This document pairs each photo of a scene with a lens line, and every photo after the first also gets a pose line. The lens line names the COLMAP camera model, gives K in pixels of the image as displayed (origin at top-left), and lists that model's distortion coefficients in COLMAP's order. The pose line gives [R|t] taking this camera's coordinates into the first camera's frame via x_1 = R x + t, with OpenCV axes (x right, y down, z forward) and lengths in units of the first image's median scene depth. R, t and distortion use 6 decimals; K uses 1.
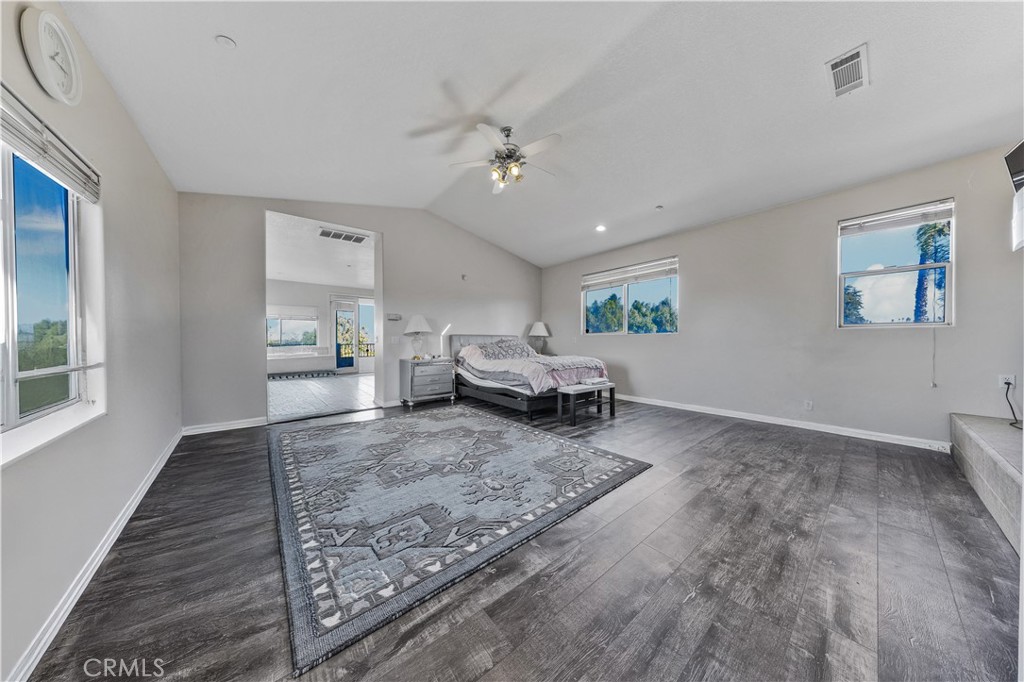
lens RADIAL K [[297.2, 0, 510.4], [0, 297.2, 343.5], [0, 0, 1]] dist [0.001125, 0.000013]
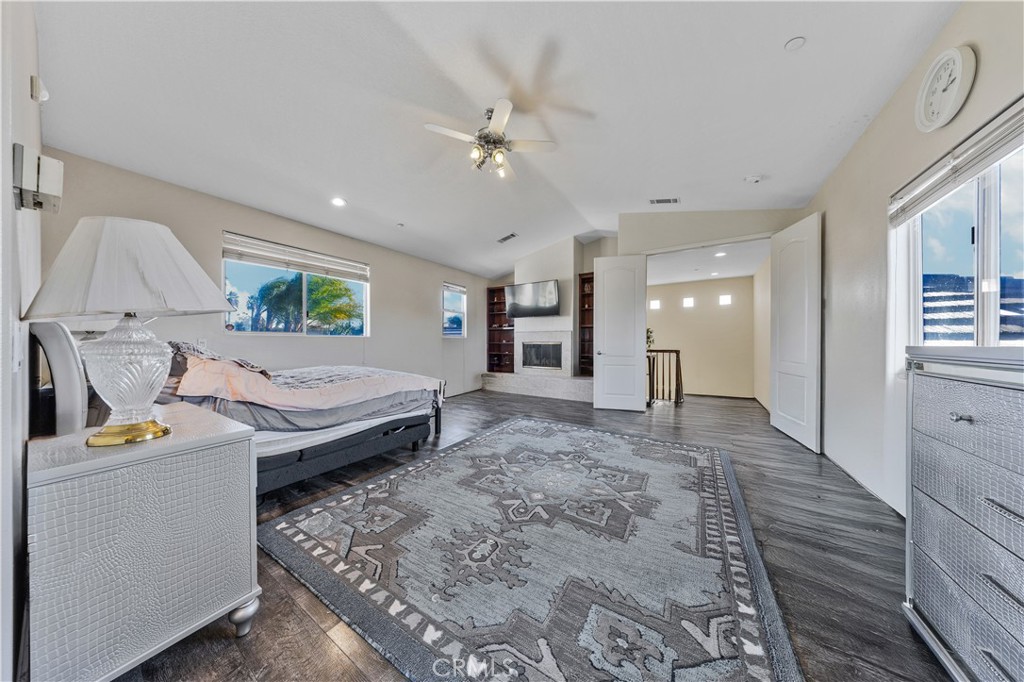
lens RADIAL K [[297.2, 0, 510.0], [0, 297.2, 342.7], [0, 0, 1]] dist [0.001125, 0.000013]
pose [[-0.310081, -0.001642, 0.950709, -0.873593], [0.008689, 0.999952, 0.004560, -0.020051], [-0.950670, 0.009675, -0.310052, 1.205474]]
